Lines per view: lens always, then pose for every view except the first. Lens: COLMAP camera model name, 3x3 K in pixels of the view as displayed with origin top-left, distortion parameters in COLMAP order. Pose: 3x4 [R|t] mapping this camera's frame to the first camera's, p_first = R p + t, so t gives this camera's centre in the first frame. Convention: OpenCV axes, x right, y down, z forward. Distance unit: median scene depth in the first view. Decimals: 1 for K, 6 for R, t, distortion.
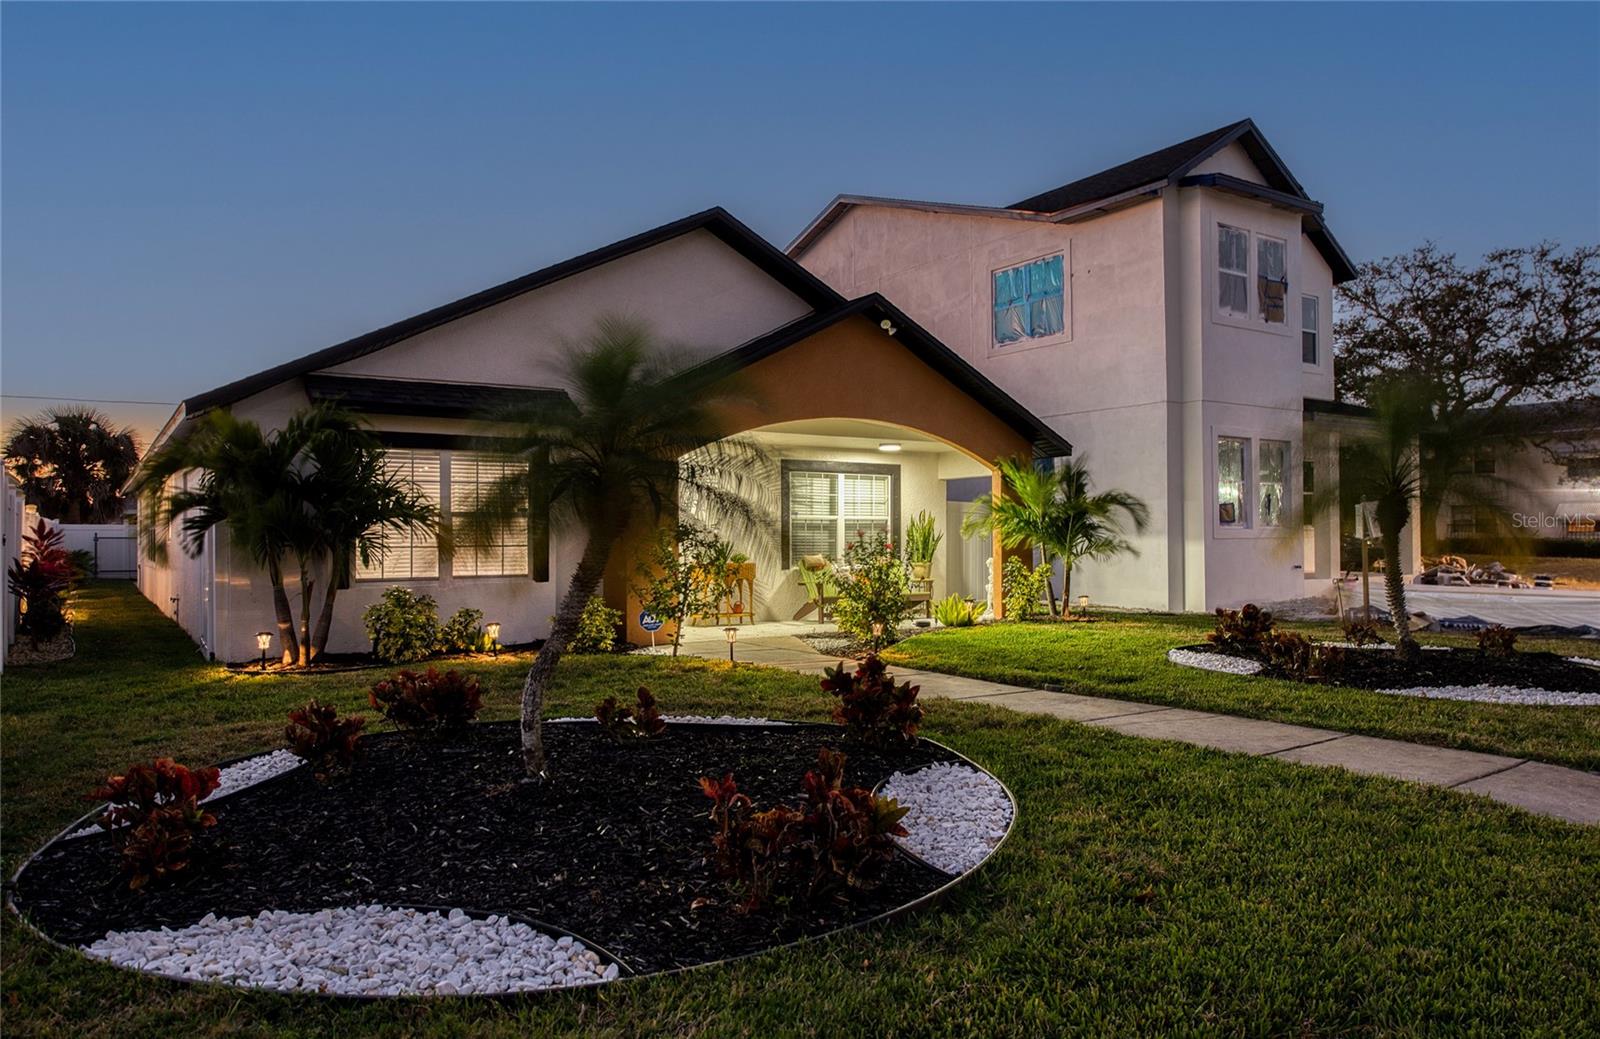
lens RADIAL K [[1053.4, 0, 800.0], [0, 1053.4, 519.5], [0, 0, 1]] dist [0.001247, -0.050823]
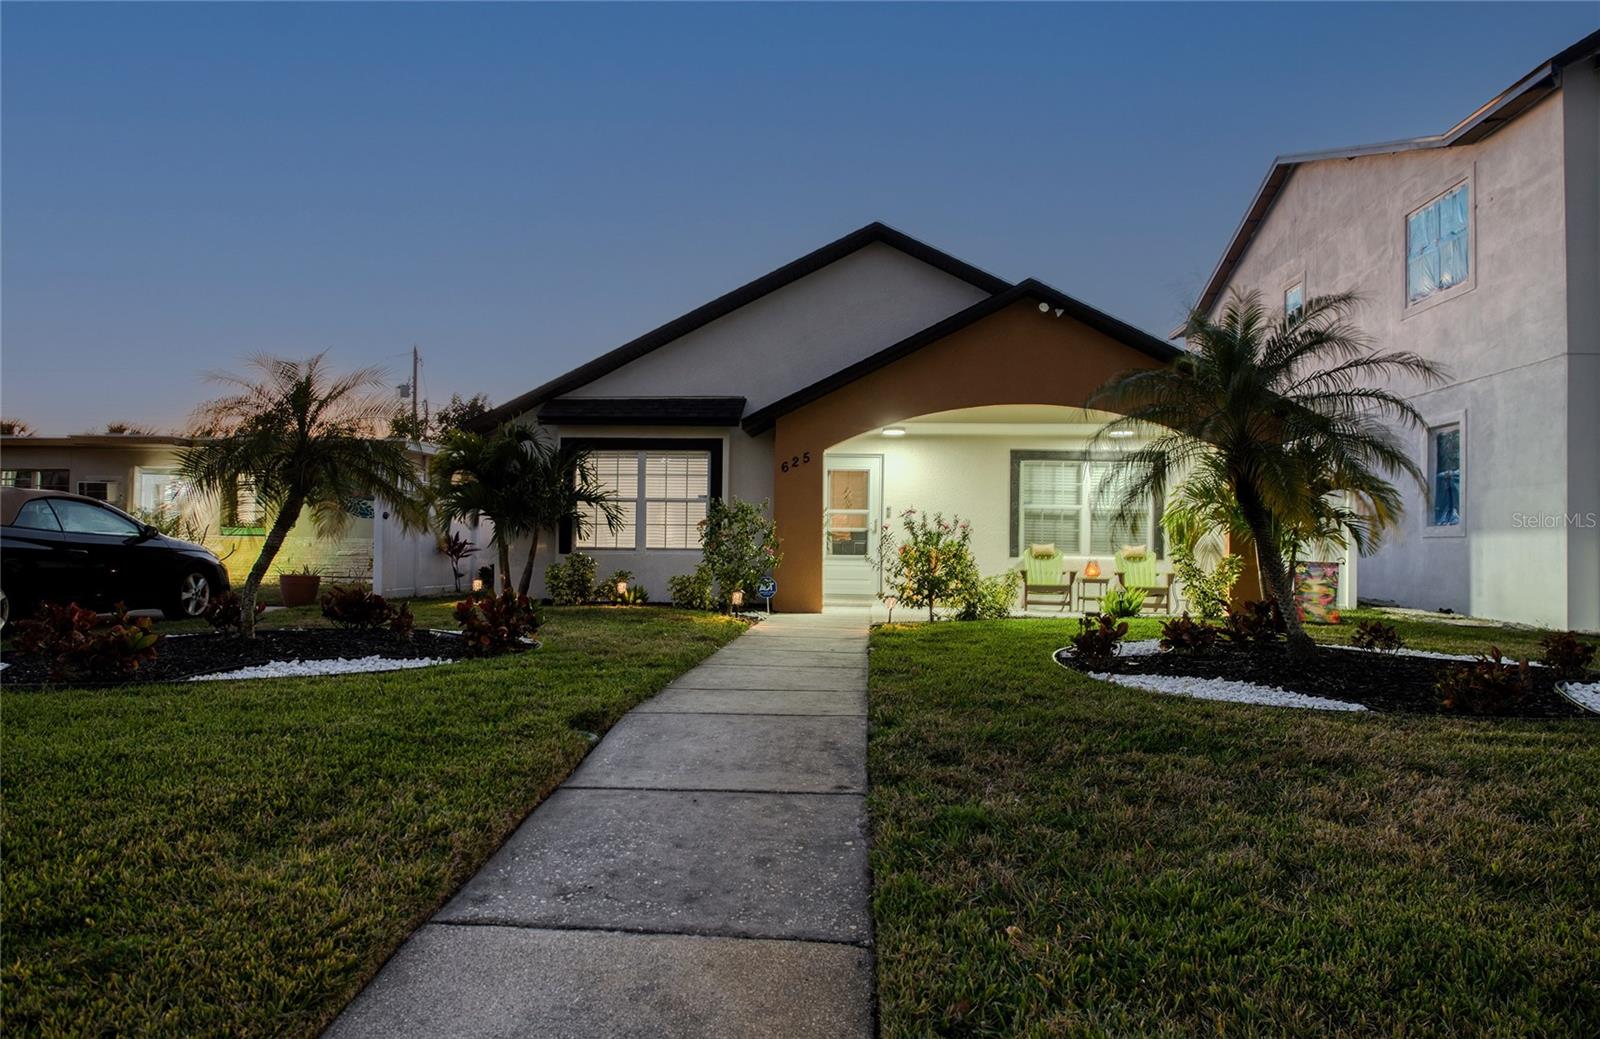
lens RADIAL K [[1053.4, 0, 800.0], [0, 1053.4, 519.5], [0, 0, 1]] dist [0.001247, -0.050823]
pose [[0.772764, -0.000597, -0.634693, 0.397776], [-0.007942, 0.999912, -0.010610, 0.019326], [0.634644, 0.013240, 0.772691, 0.073797]]
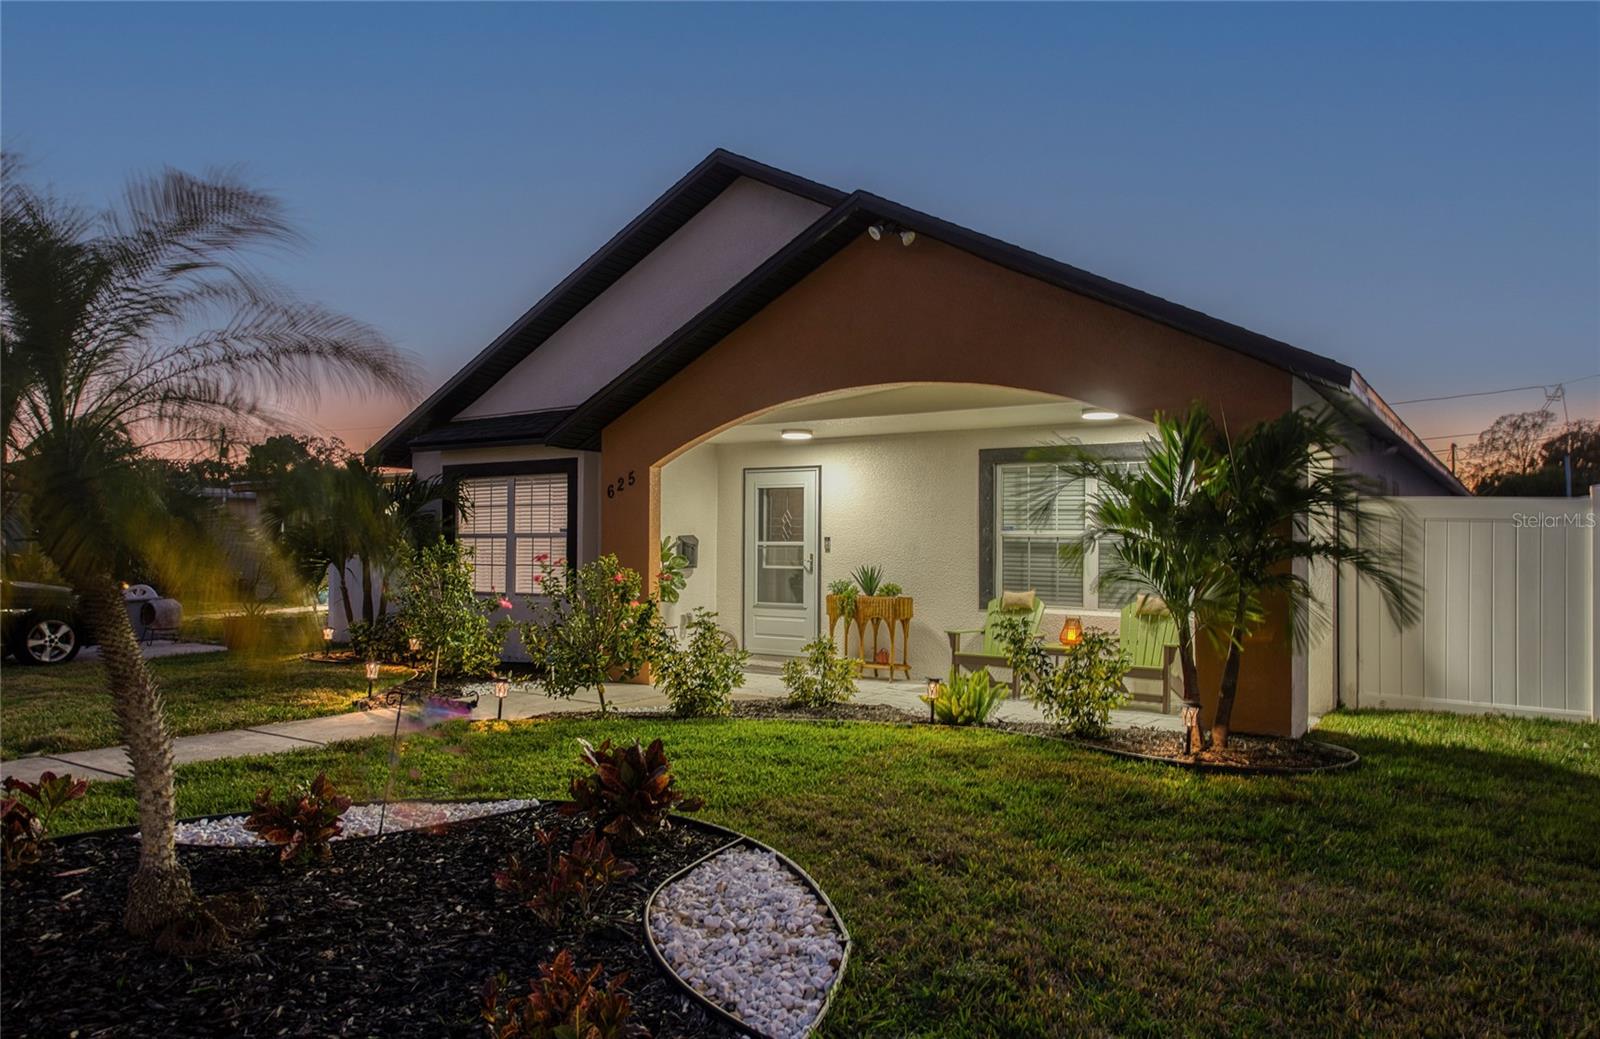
lens RADIAL K [[1053.4, 0, 800.0], [0, 1053.4, 519.5], [0, 0, 1]] dist [0.001247, -0.050823]
pose [[0.397560, -0.015857, -0.917439, 0.481138], [0.008083, 0.999872, -0.013779, -0.002623], [0.917540, -0.001937, 0.397638, 0.524007]]
